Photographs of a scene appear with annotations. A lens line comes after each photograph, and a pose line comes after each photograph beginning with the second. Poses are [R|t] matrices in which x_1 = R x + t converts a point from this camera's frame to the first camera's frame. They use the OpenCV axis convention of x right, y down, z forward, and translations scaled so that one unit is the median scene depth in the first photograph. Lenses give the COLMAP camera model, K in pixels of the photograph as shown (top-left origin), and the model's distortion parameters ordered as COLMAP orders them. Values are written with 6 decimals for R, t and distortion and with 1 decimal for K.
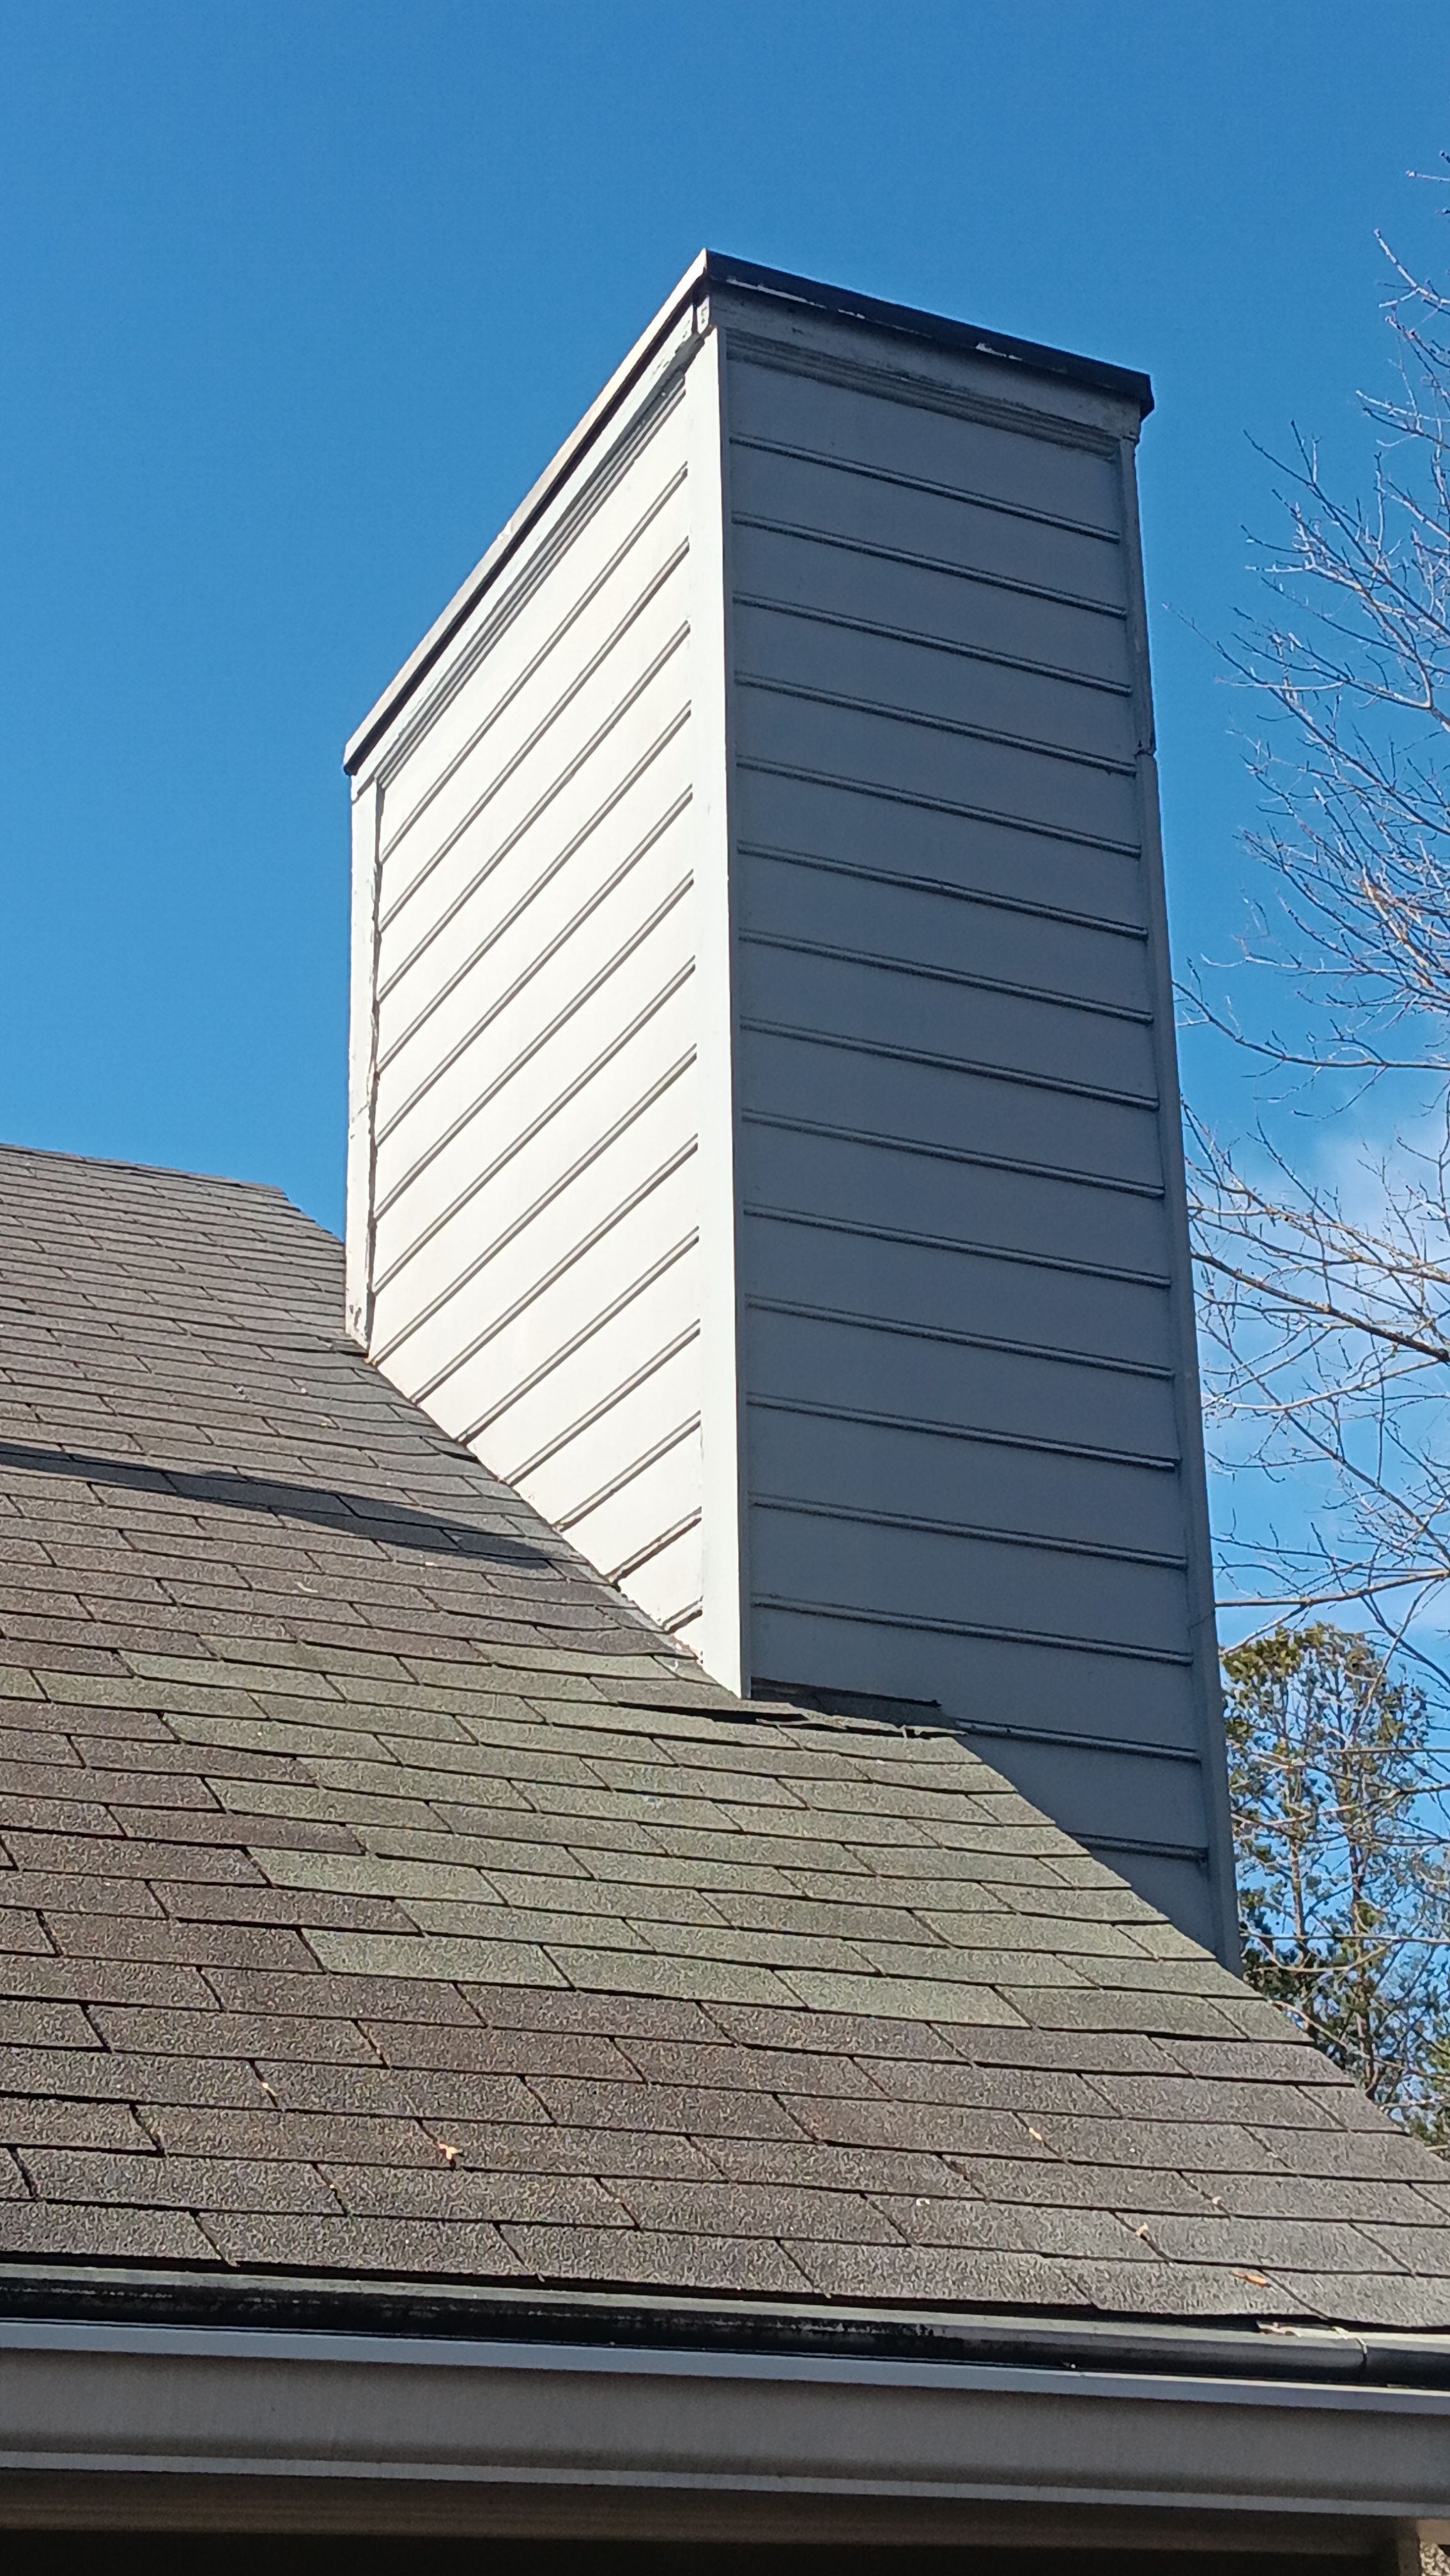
lens RADIAL K [[3901.1, 0, 725.0], [0, 3901.1, 1288.0], [0, 0, 1]] dist [-0.007513, 0.008578]
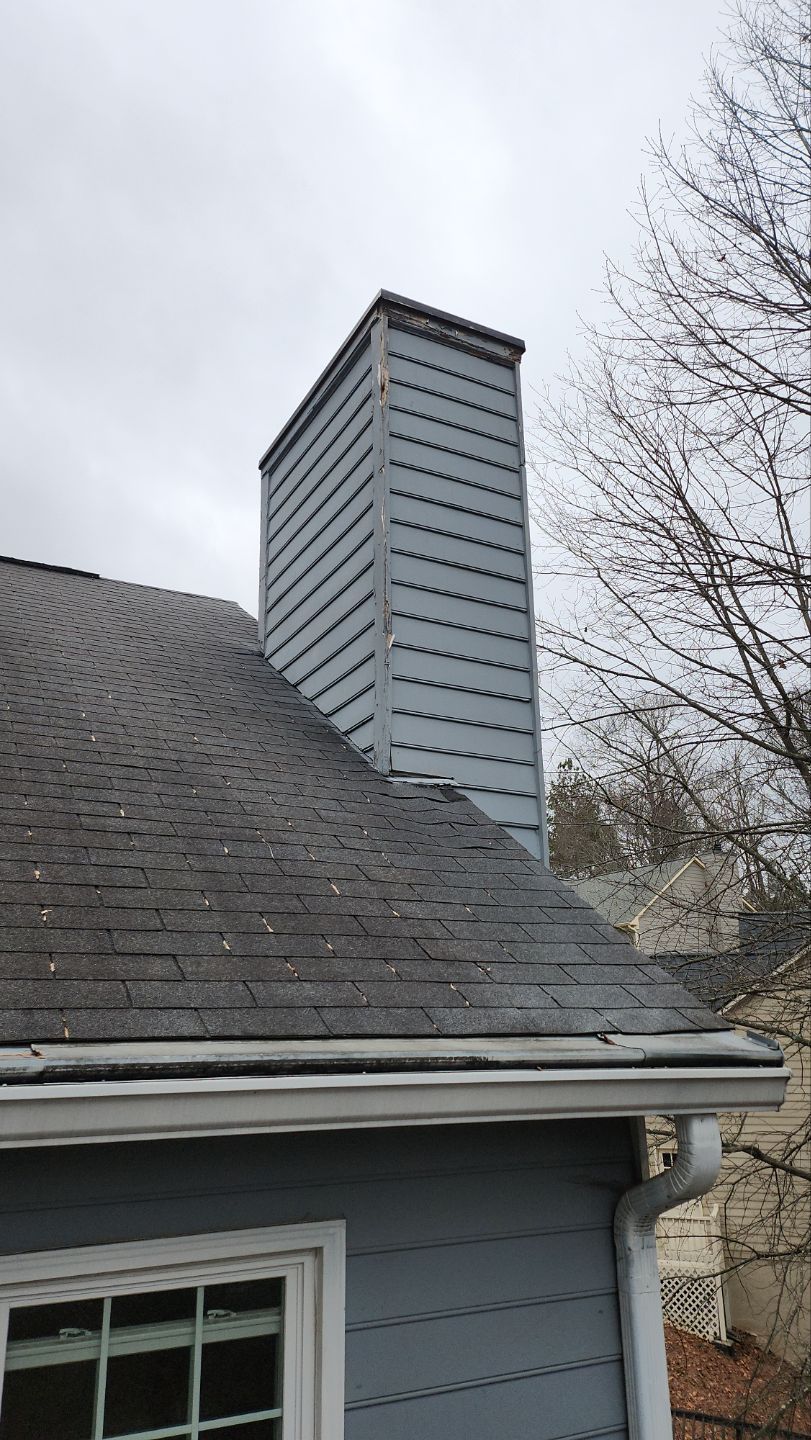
lens RADIAL K [[1034.7, 0, 419.5], [0, 1034.7, 719.4], [0, 0, 1]] dist [0.075110, -0.106544]
pose [[0.998067, 0.016183, 0.060007, -0.018641], [-0.021135, 0.996339, 0.082834, -0.004675], [-0.058447, -0.083943, 0.994755, 0.177636]]
